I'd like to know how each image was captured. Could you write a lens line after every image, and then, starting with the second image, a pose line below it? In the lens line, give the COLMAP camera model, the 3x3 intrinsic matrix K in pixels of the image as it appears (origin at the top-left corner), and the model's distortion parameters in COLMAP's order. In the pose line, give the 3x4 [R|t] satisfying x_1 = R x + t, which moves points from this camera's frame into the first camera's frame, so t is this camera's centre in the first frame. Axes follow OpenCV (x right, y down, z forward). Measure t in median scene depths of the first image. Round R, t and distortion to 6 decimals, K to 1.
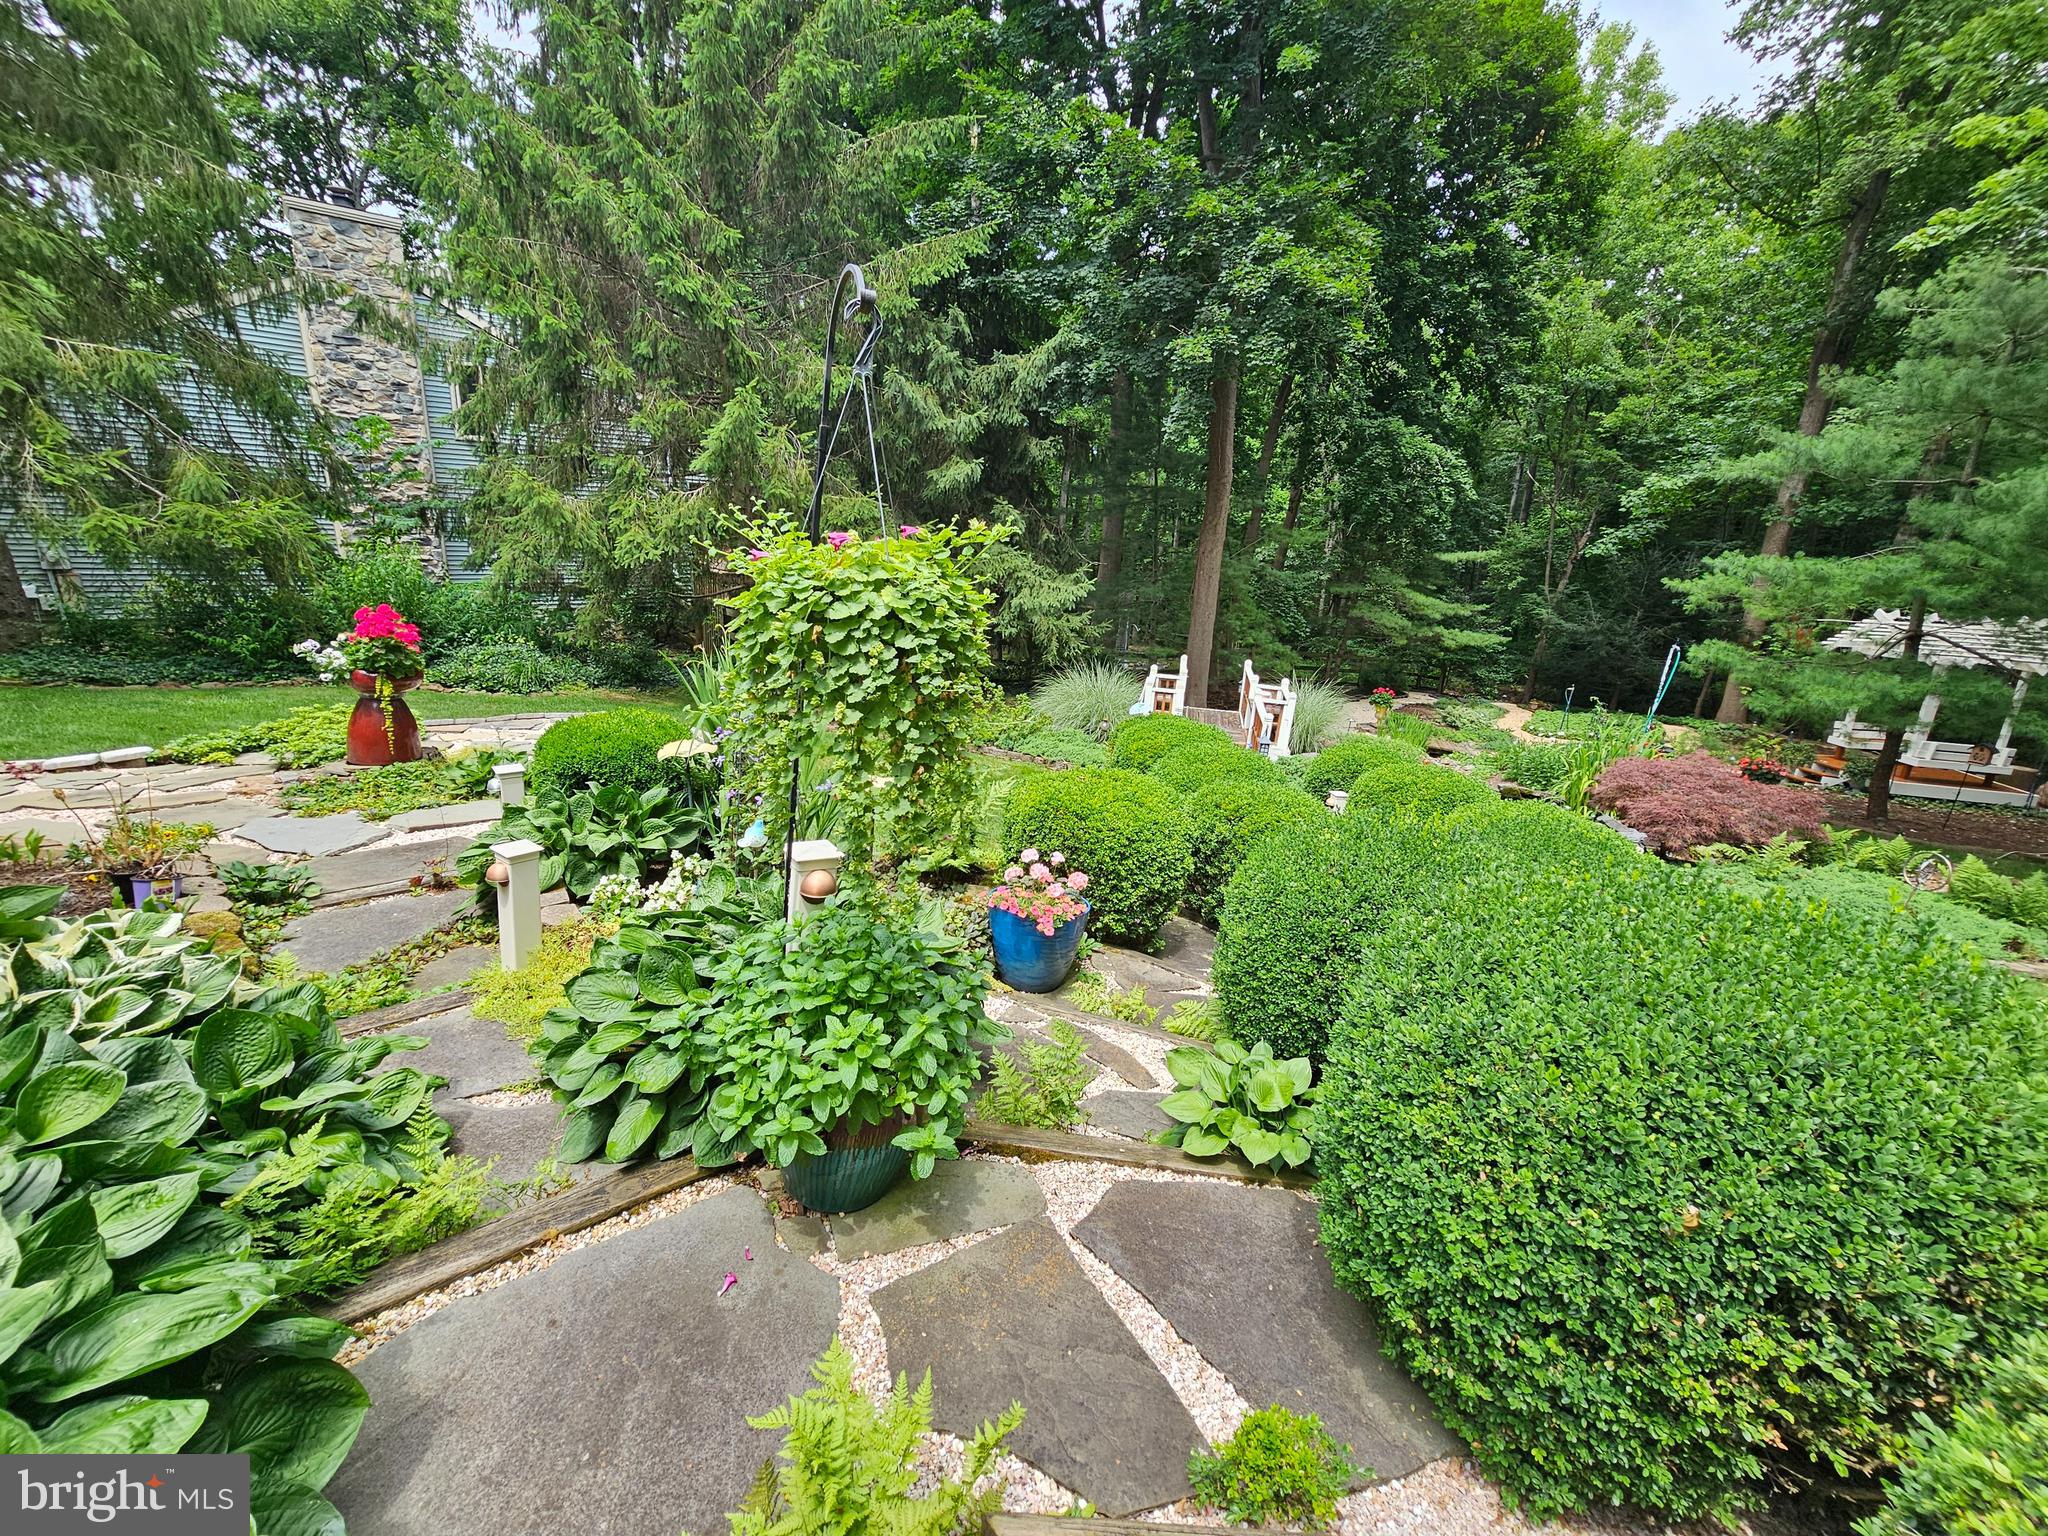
lens RADIAL K [[832.1, 0, 1012.0], [0, 832.1, 767.0], [0, 0, 1]] dist [-0.002320, 0.000734]
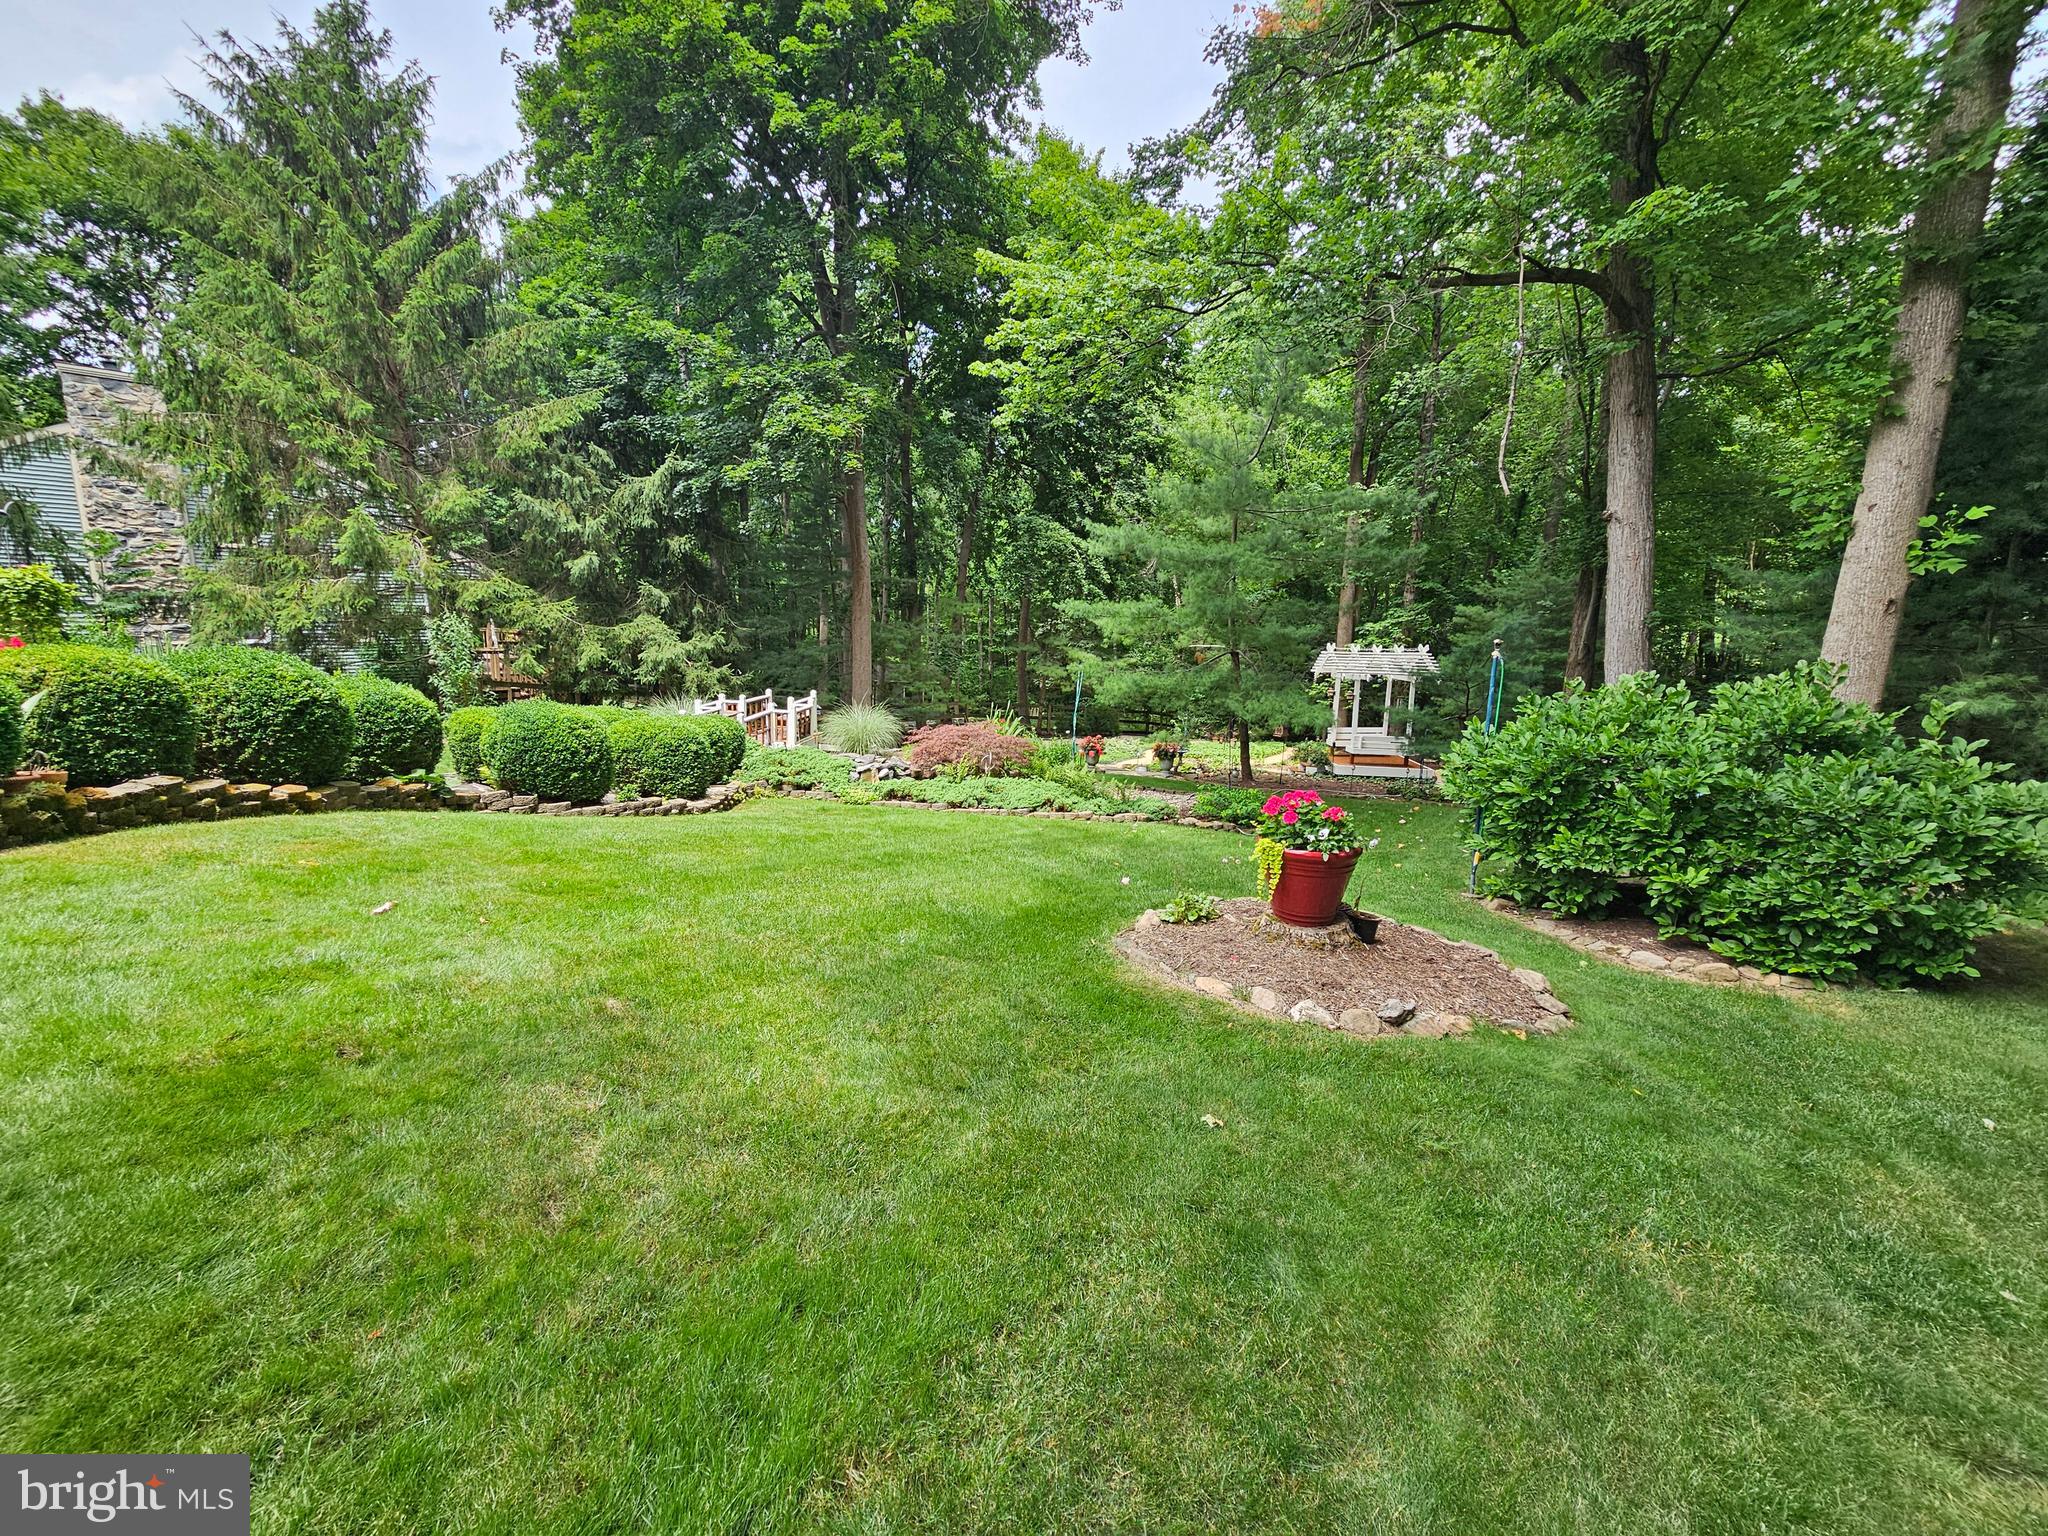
lens RADIAL K [[832.1, 0, 1023.6], [0, 832.1, 771.8], [0, 0, 1]] dist [-0.002320, 0.000734]
pose [[0.993836, -0.048775, 0.099554, 0.495840], [0.058178, 0.993885, -0.093852, 0.156051], [-0.094368, 0.099066, 0.990596, -0.381383]]
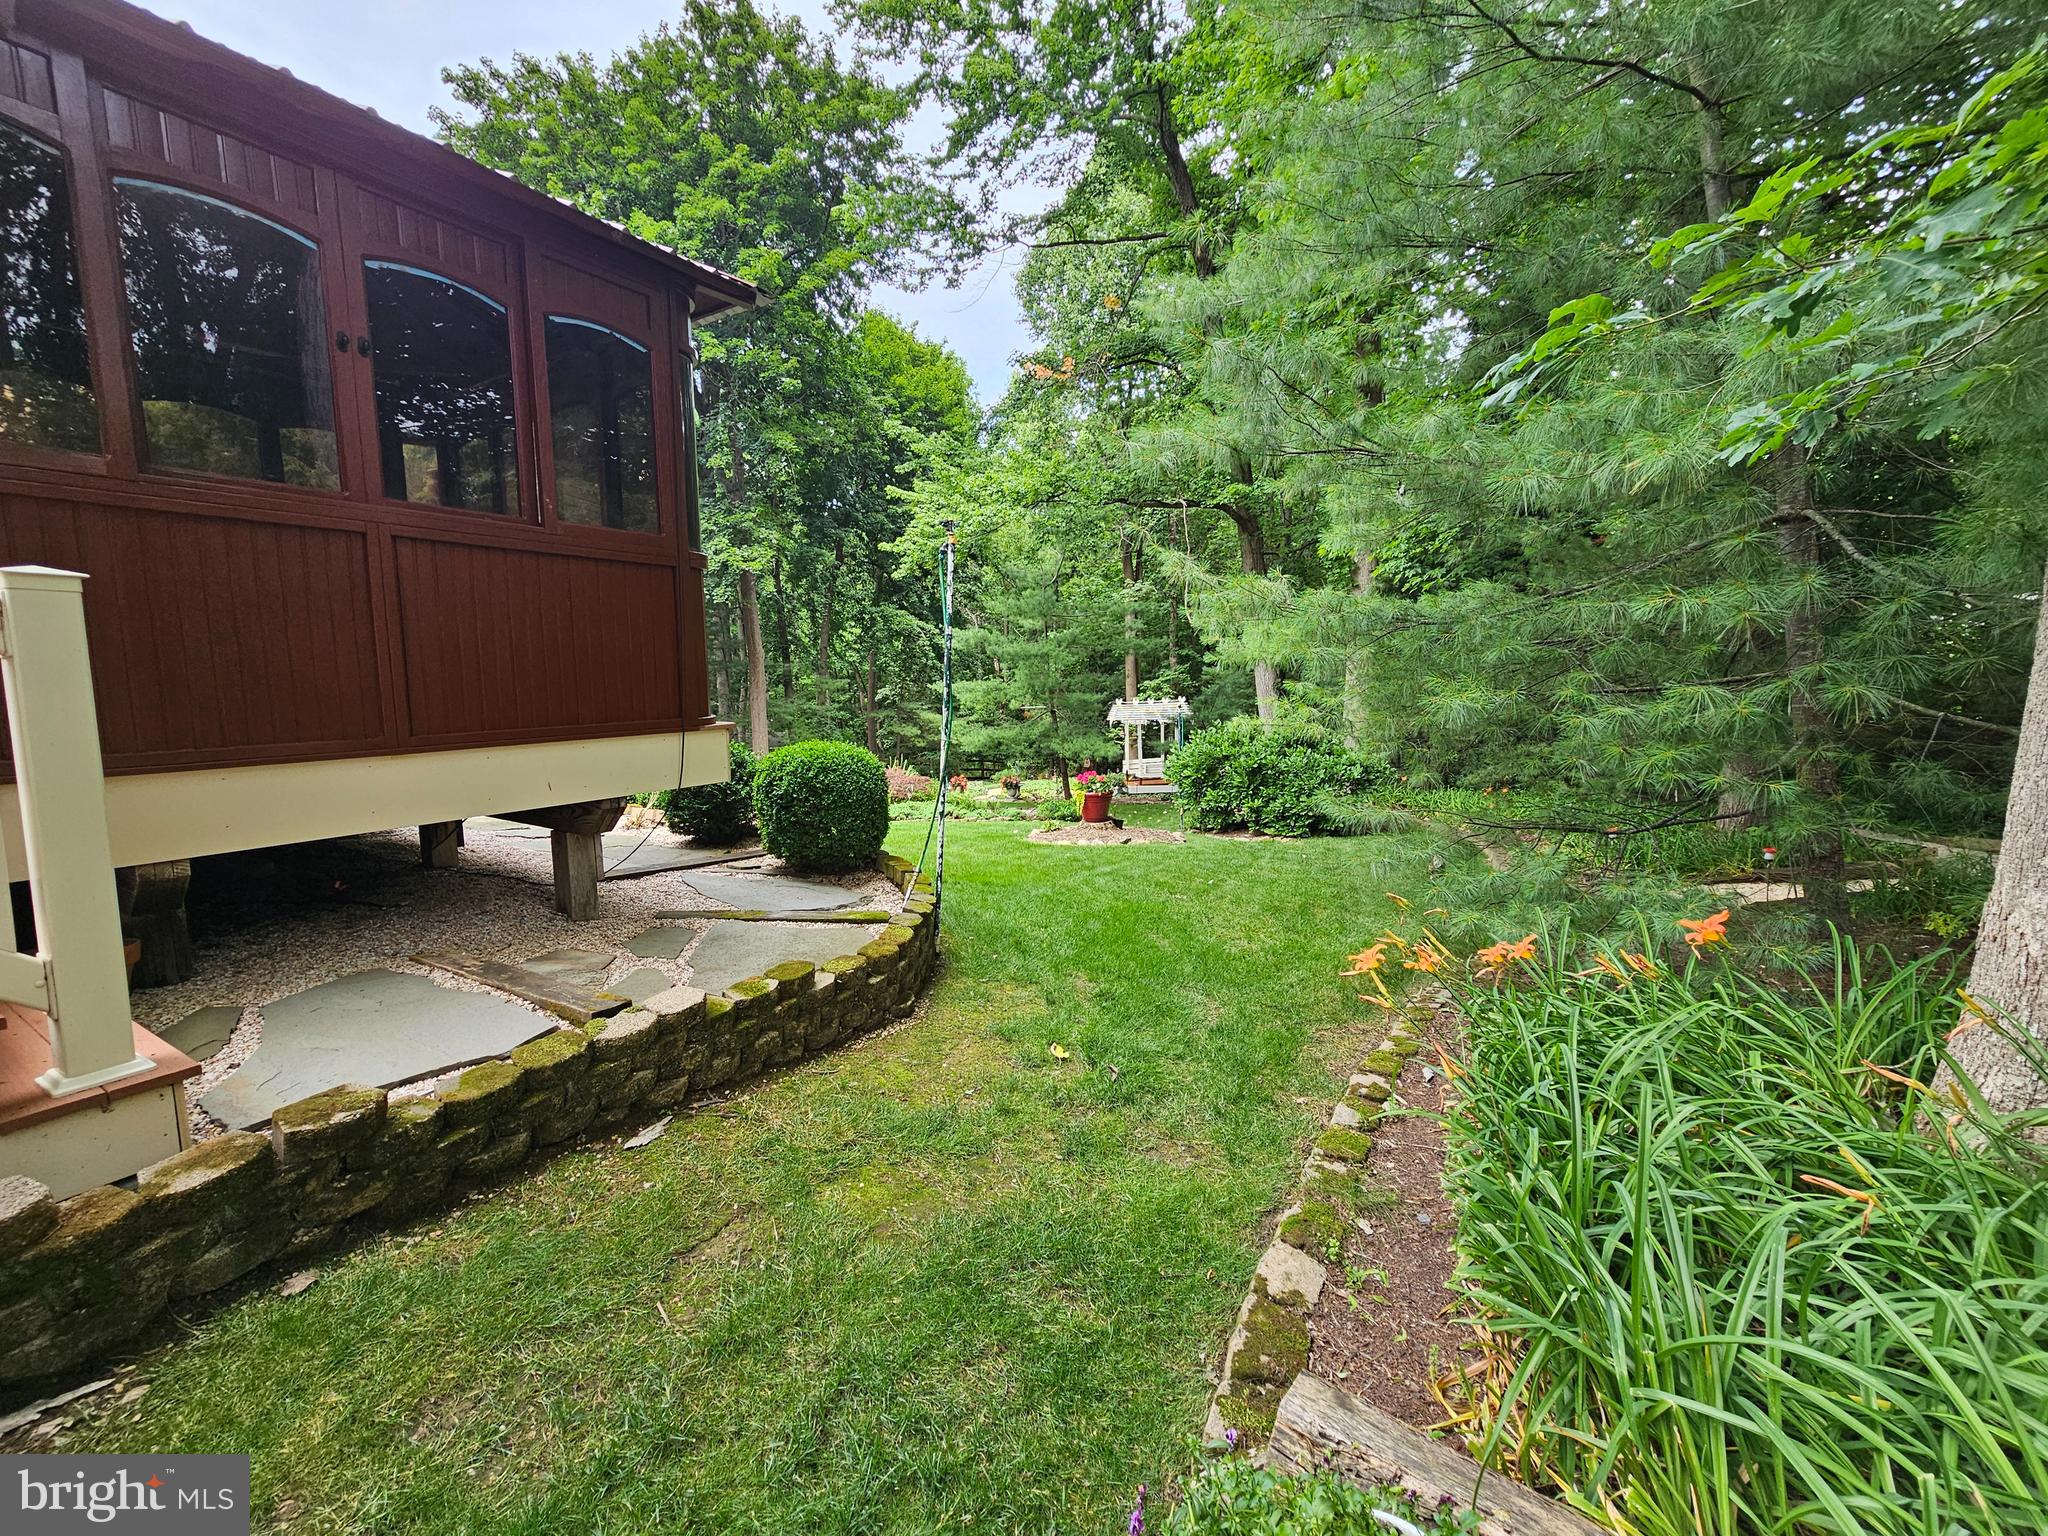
lens RADIAL K [[832.1, 0, 1020.8], [0, 832.1, 767.7], [0, 0, 1]] dist [-0.002320, 0.000734]
pose [[0.945035, -0.109179, 0.308202, 0.294666], [0.158956, 0.977127, -0.141262, 0.249334], [-0.285729, 0.182488, 0.940775, -0.880866]]
